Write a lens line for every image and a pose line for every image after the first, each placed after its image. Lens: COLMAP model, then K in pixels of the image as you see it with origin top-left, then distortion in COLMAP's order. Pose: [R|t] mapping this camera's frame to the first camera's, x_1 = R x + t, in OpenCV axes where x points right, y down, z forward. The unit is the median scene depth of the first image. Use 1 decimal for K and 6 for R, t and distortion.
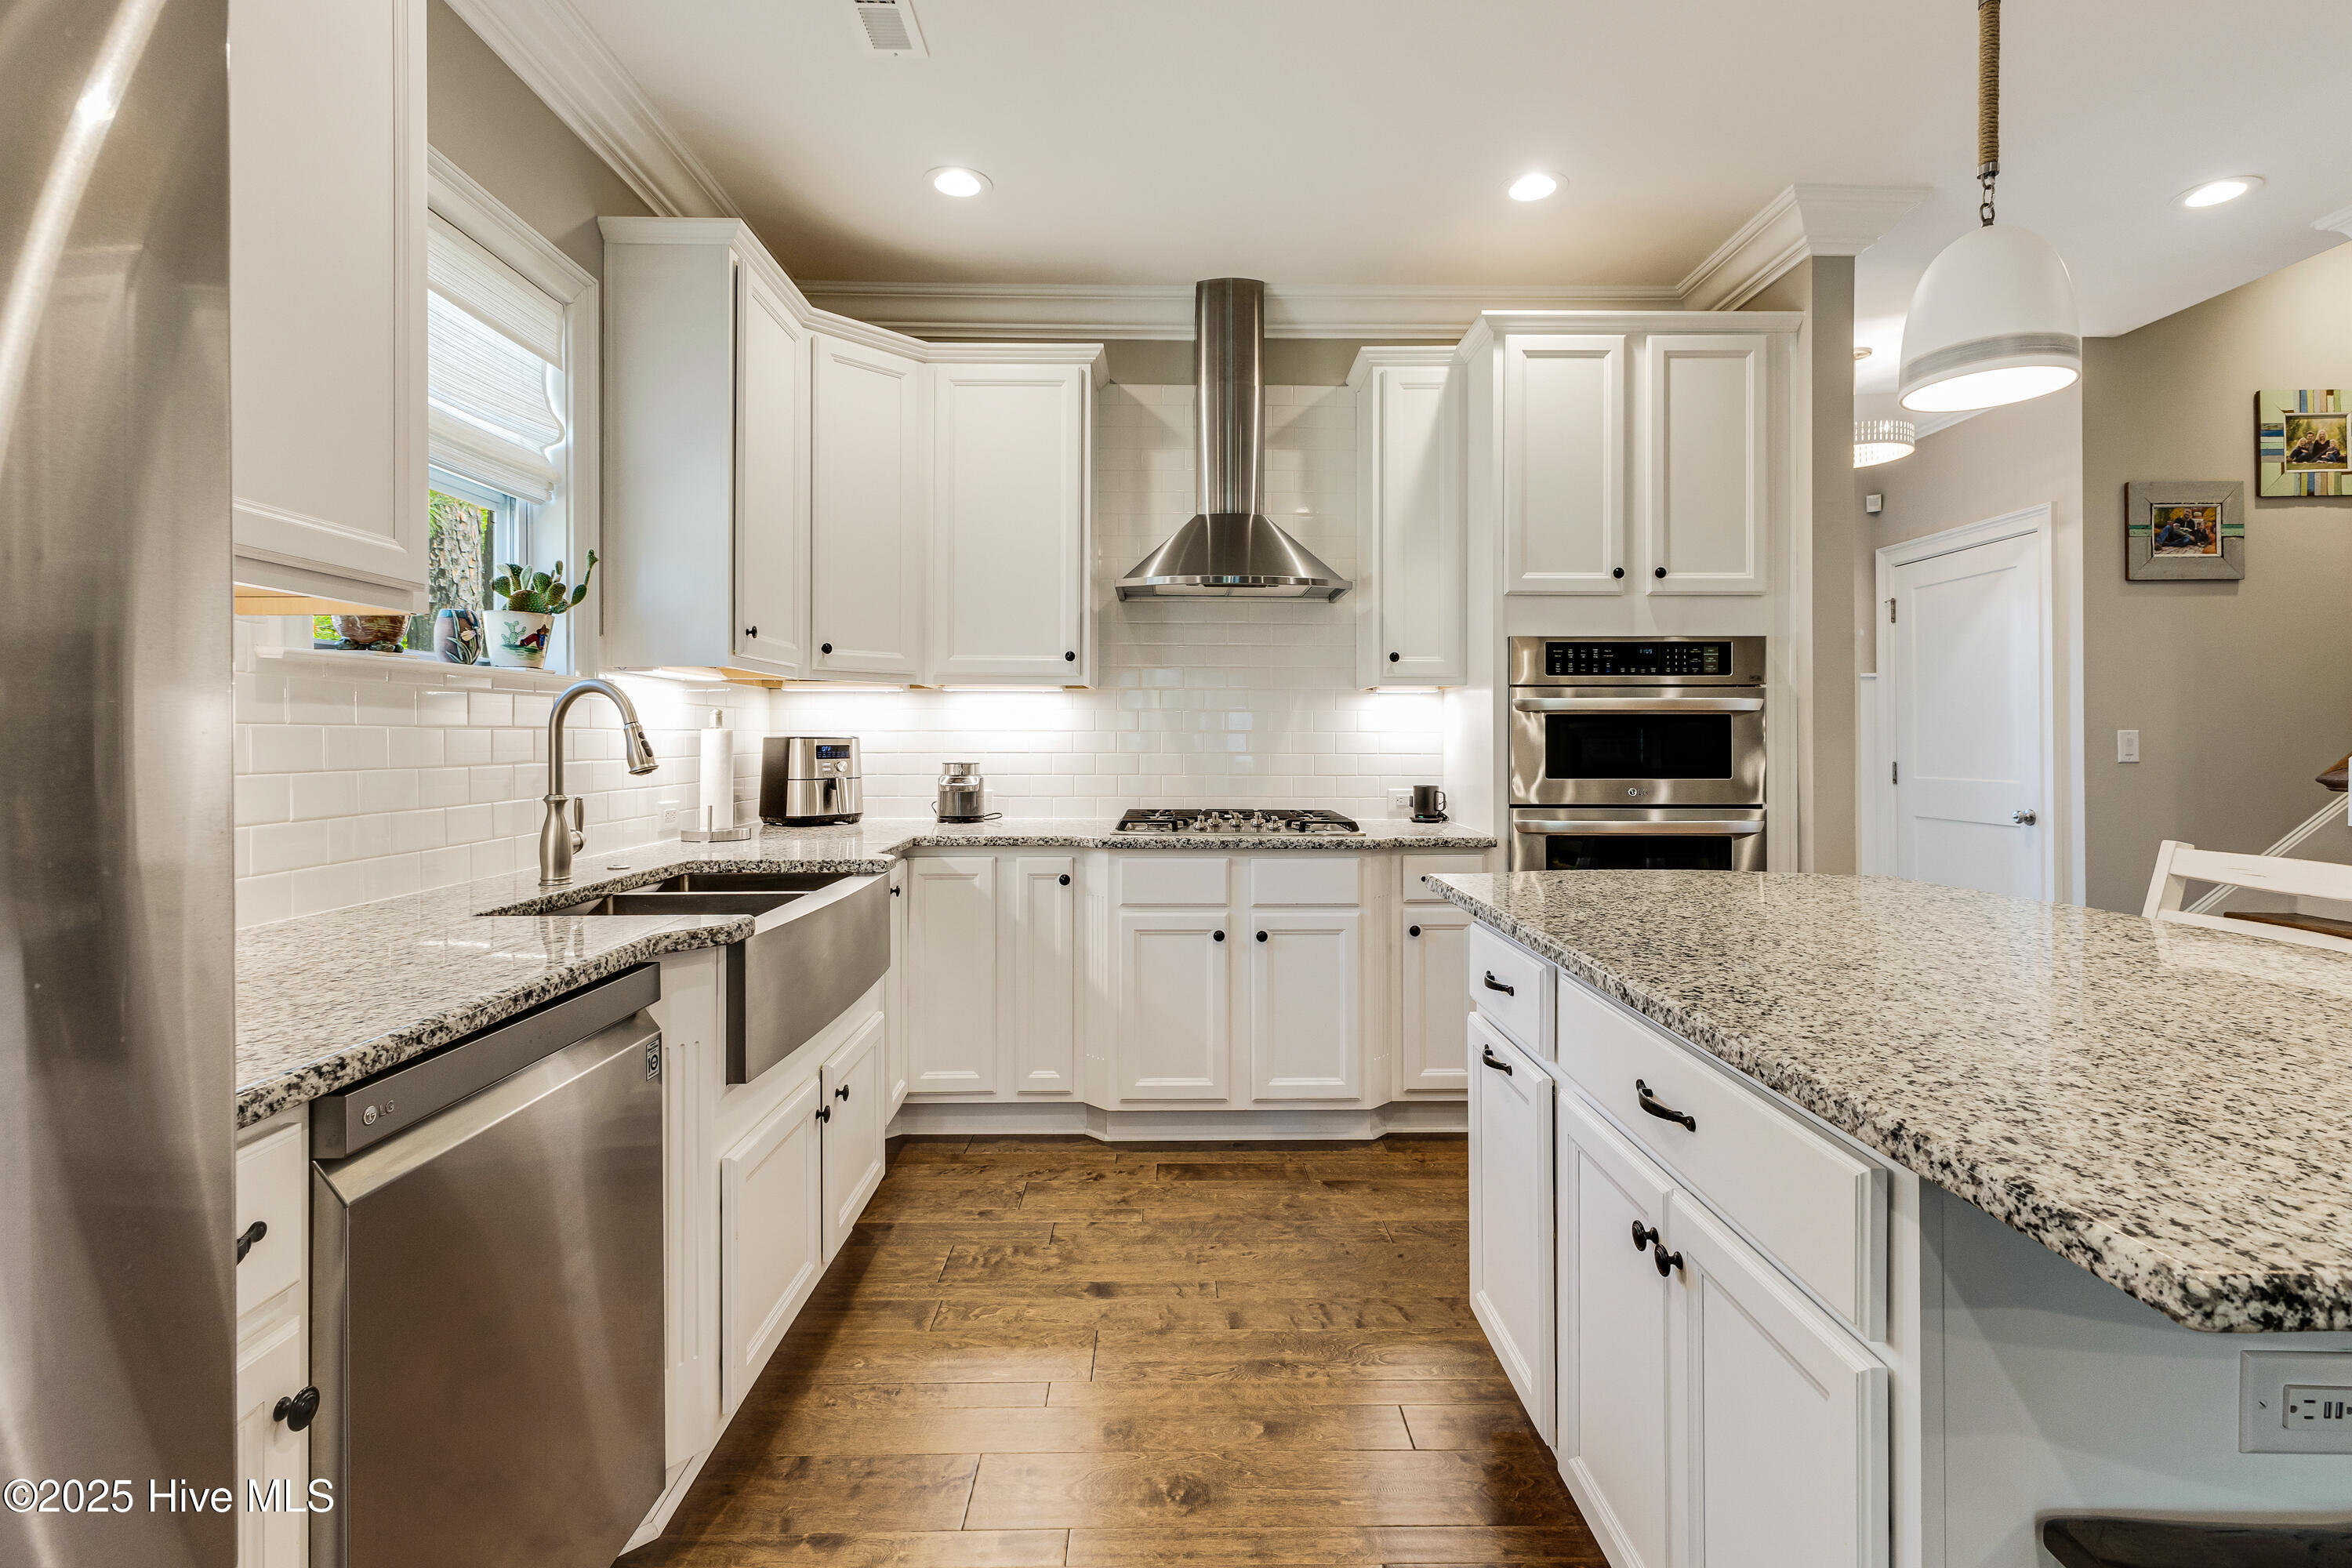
lens RADIAL K [[1104.9, 0, 1187.0], [0, 1104.9, 735.2], [0, 0, 1]] dist [0.008267, 0.002869]
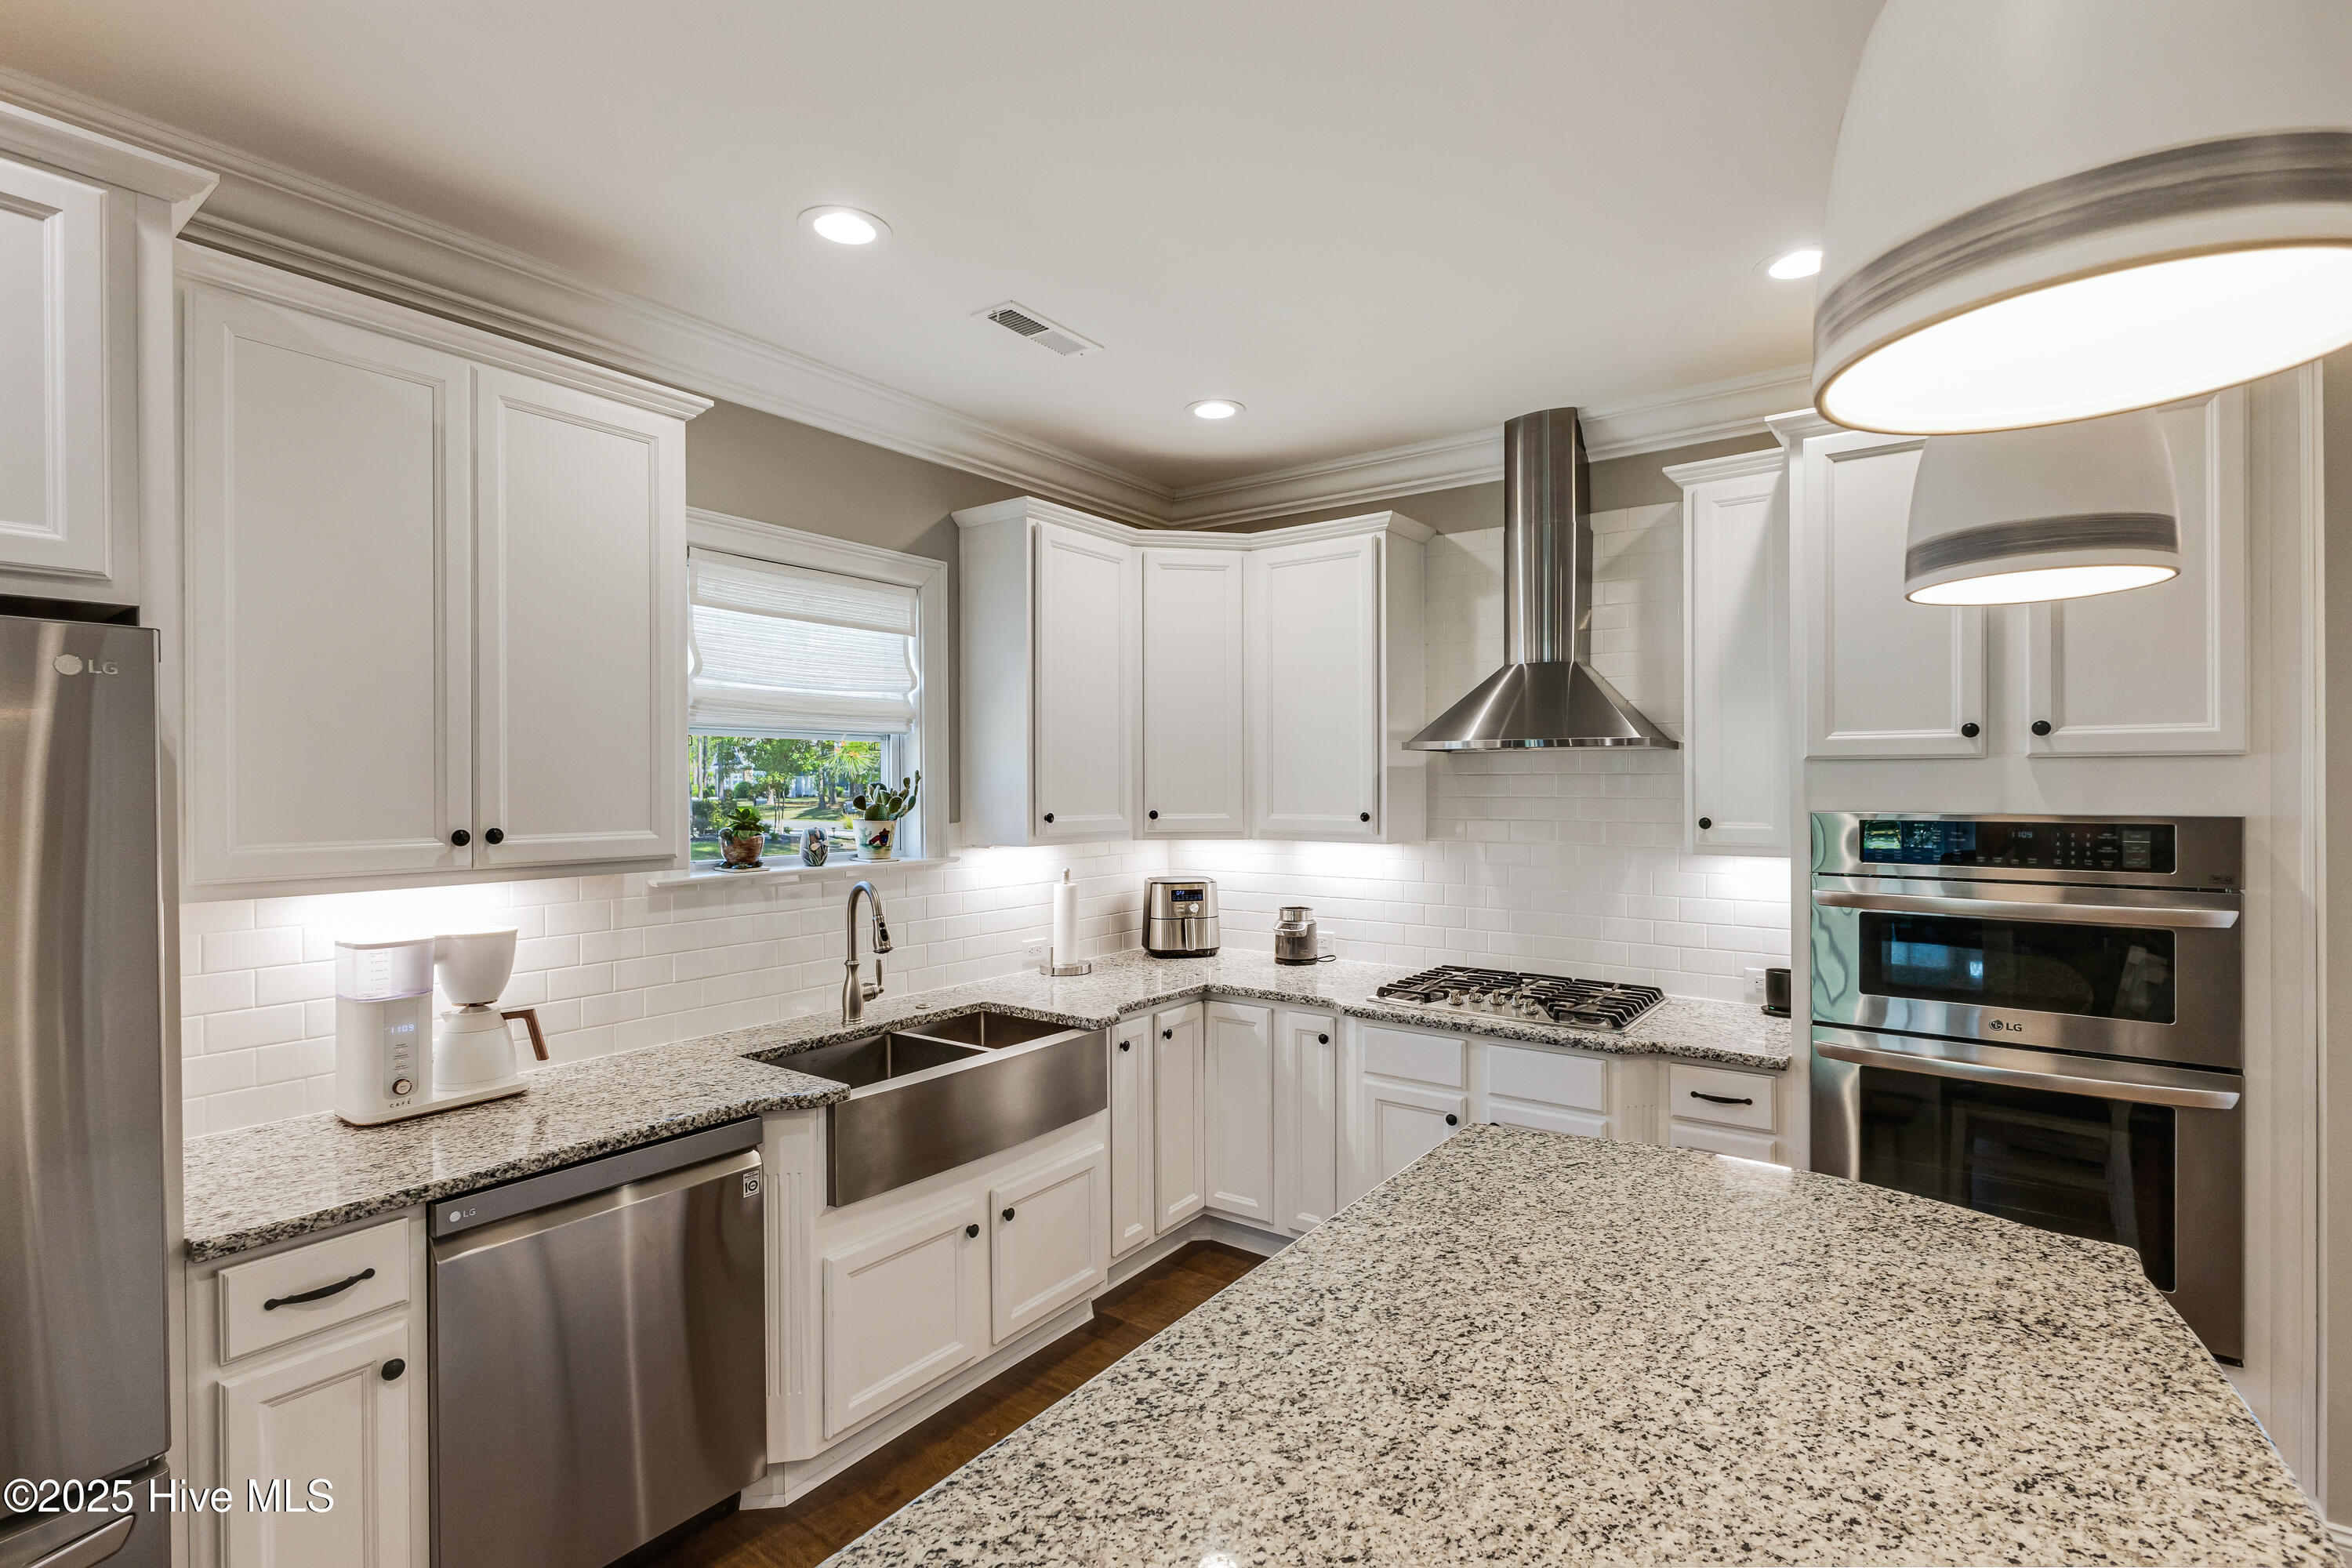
lens RADIAL K [[1103.1, 0, 1180.3], [0, 1103.1, 781.8], [0, 0, 1]] dist [0.003395, 0.002192]
pose [[0.799229, -0.004252, -0.601012, 0.408664], [0.005668, 0.999984, 0.000461, -0.114412], [0.601000, -0.003775, 0.799240, 0.075847]]
